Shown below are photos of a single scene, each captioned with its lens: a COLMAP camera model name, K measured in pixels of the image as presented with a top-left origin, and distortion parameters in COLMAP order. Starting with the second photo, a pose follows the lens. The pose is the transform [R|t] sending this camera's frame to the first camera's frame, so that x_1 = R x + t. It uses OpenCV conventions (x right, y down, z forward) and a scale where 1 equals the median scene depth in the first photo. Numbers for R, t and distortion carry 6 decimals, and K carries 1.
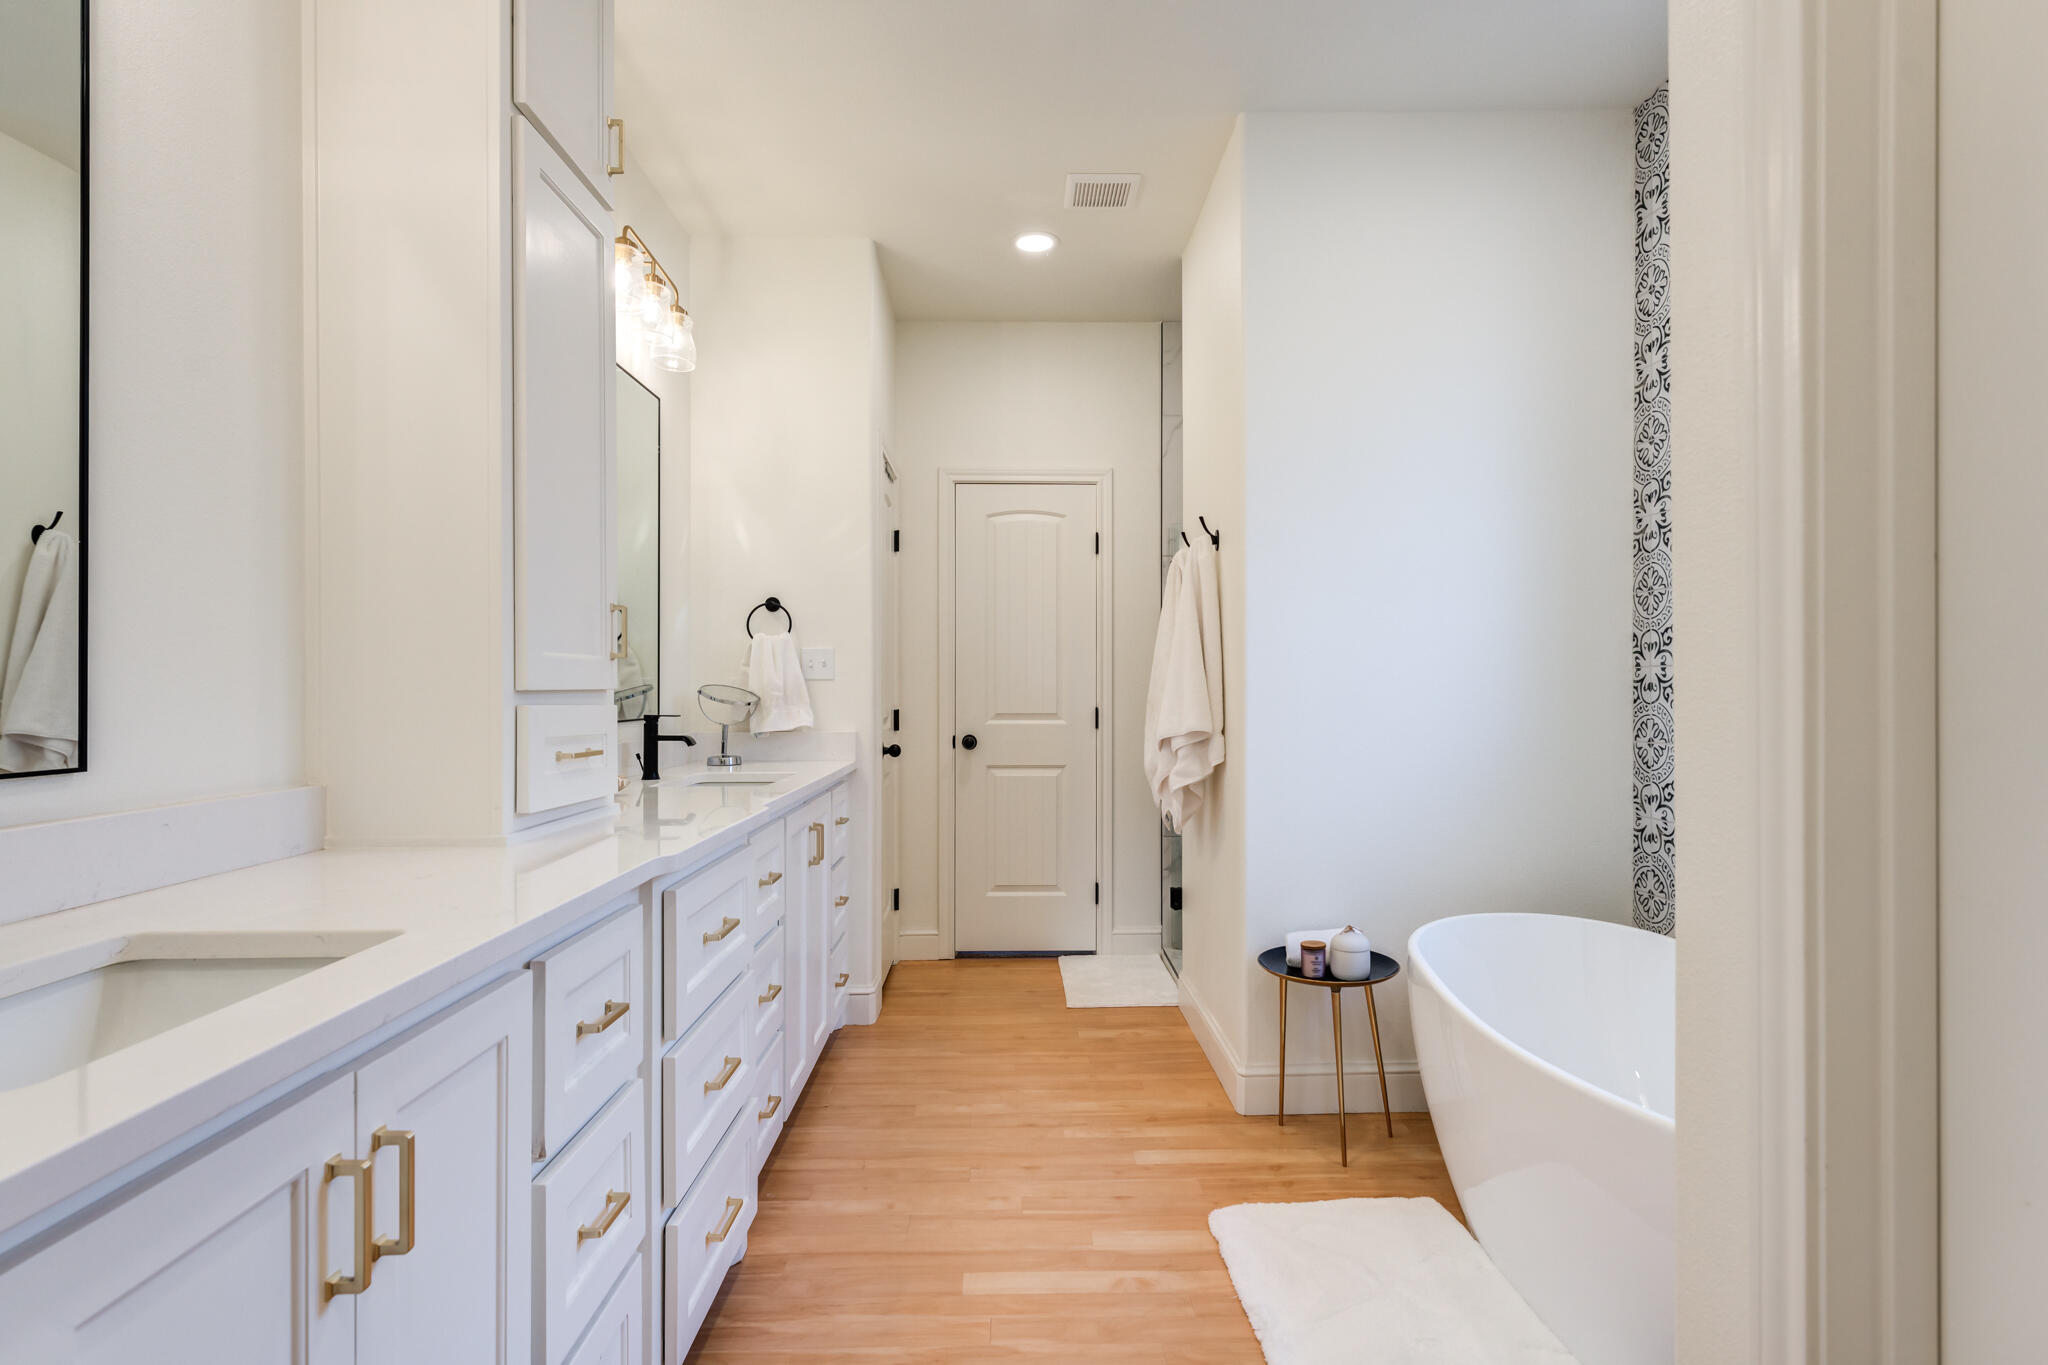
lens RADIAL K [[1009.1, 0, 1018.7], [0, 1009.1, 678.0], [0, 0, 1]] dist [0.005329, -0.003970]
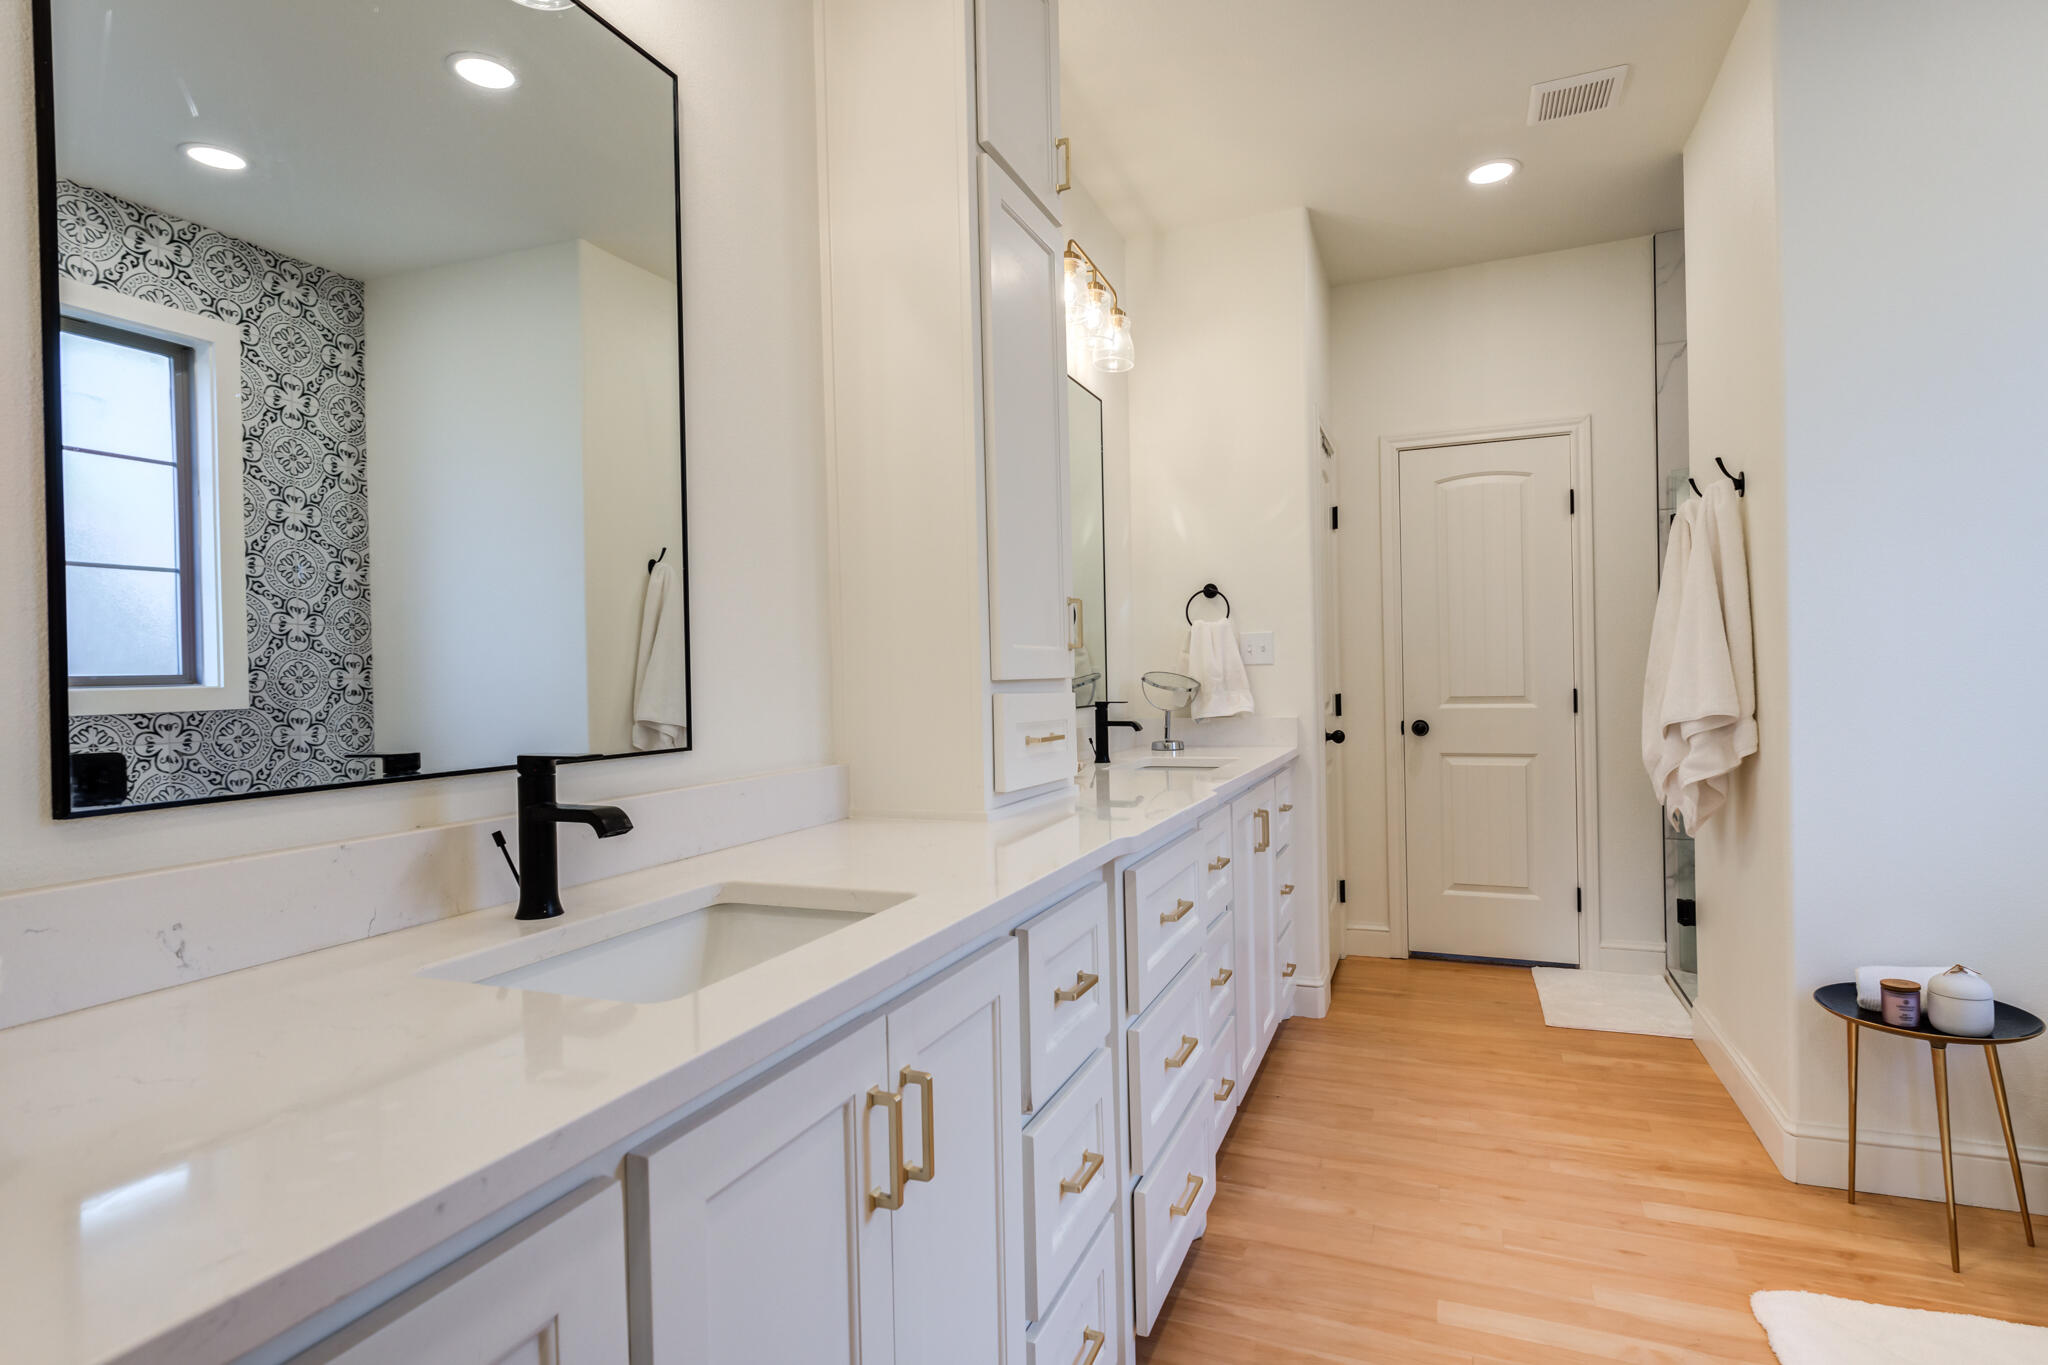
lens RADIAL K [[1009.1, 0, 1029.5], [0, 1009.1, 675.0], [0, 0, 1]] dist [0.005329, -0.003970]
pose [[0.915874, -0.019851, -0.400975, -0.009982], [0.024436, 0.999681, 0.006322, 0.000211], [0.400722, -0.015588, 0.916067, 0.005511]]
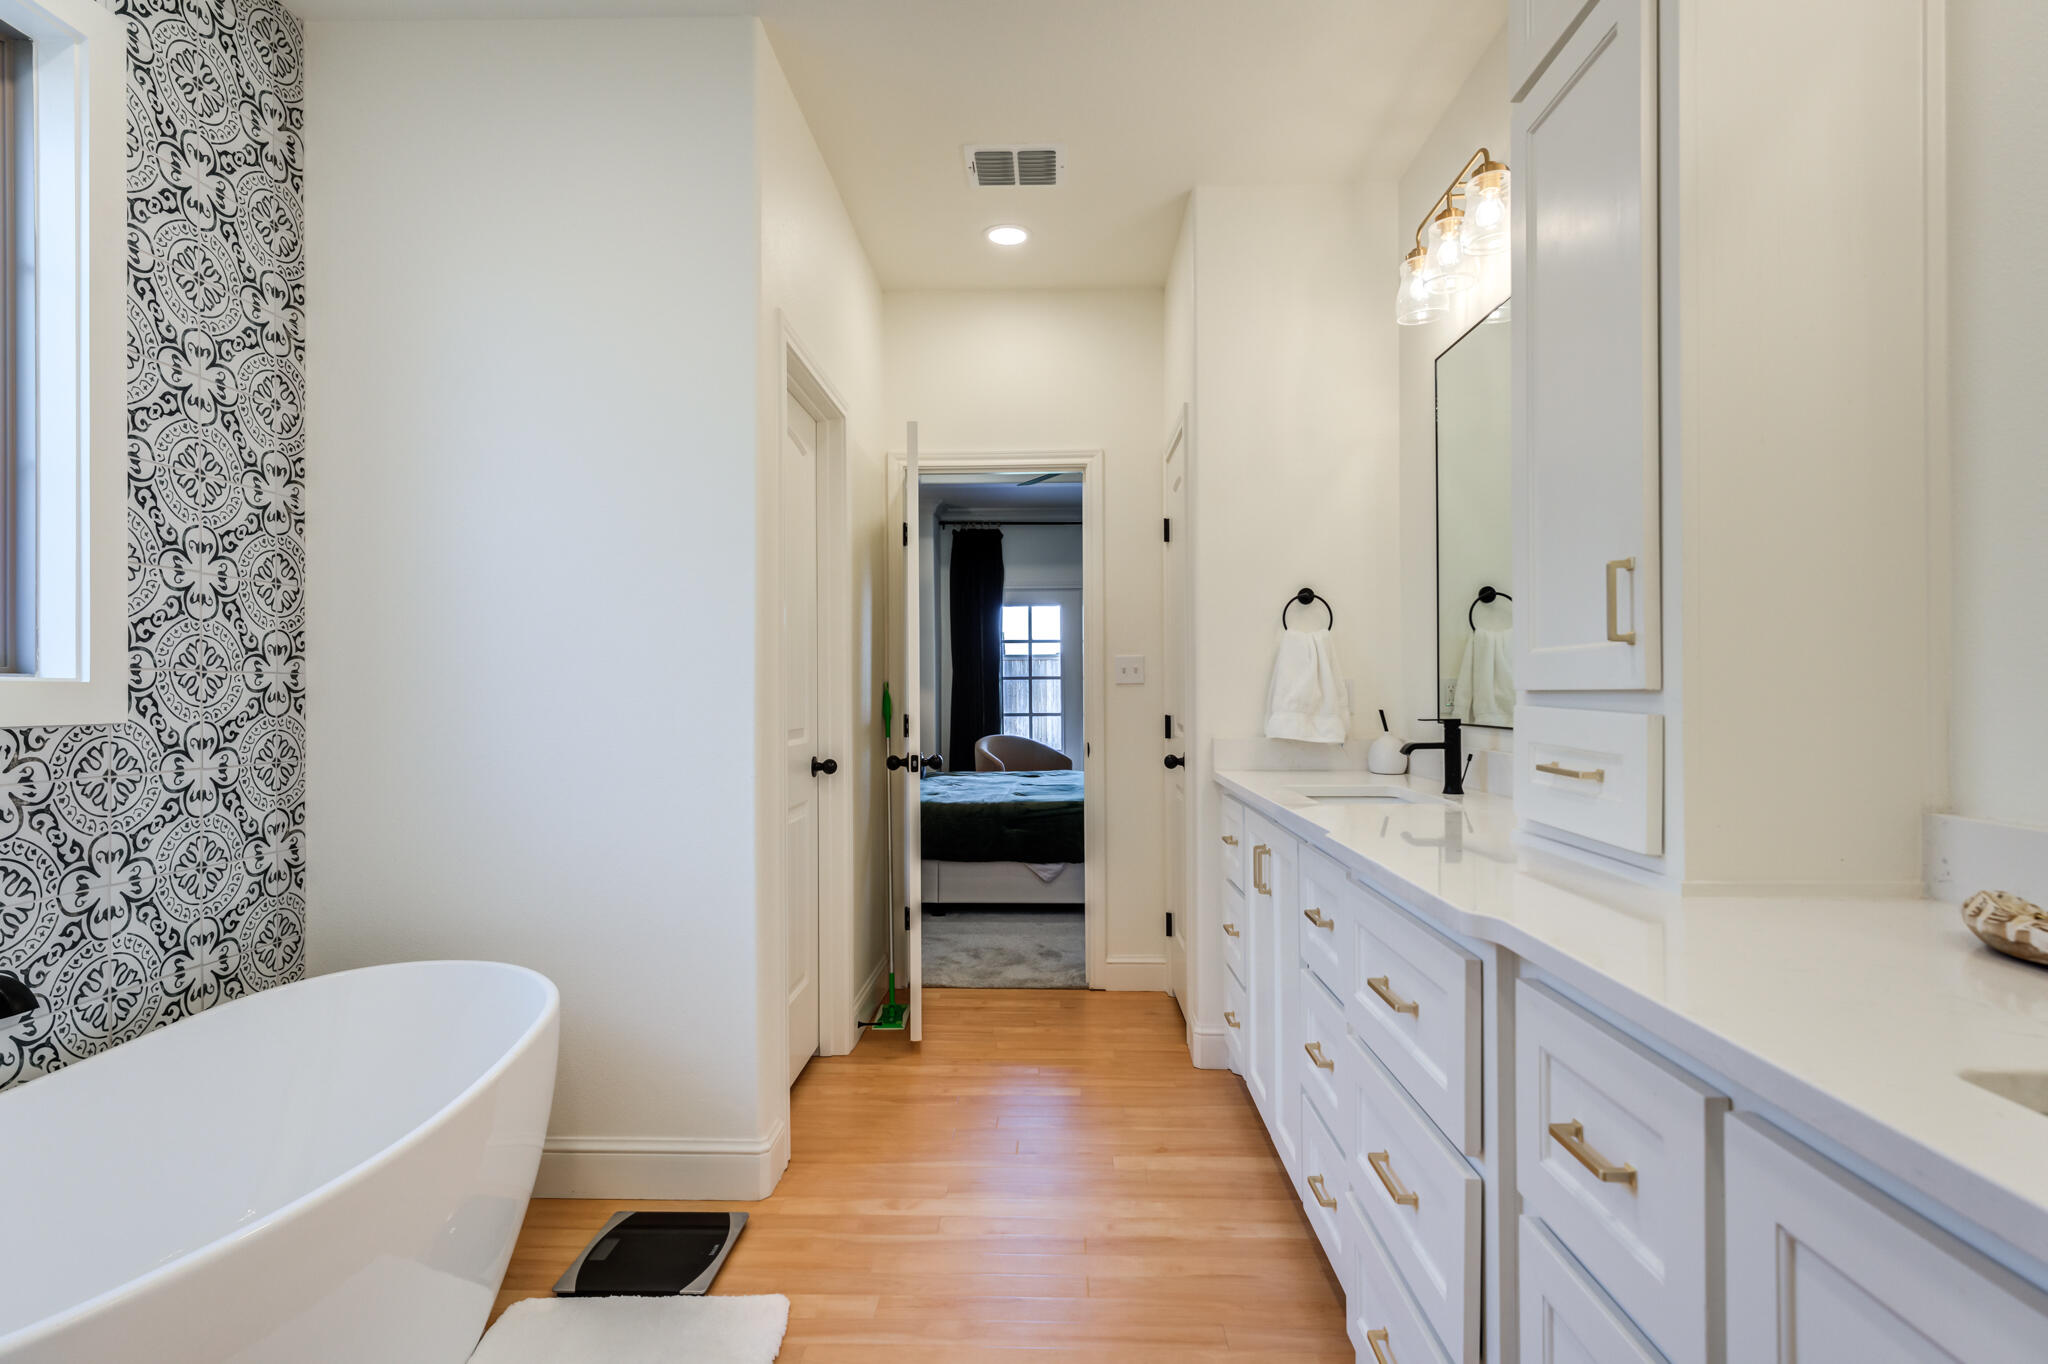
lens RADIAL K [[1009.1, 0, 1024.5], [0, 1009.1, 683.1], [0, 0, 1]] dist [0.005329, -0.003970]
pose [[-0.998815, 0.003634, 0.048525, -0.029884], [0.003382, 0.999980, -0.005264, 0.004651], [-0.048543, -0.005094, -0.998808, 1.233359]]
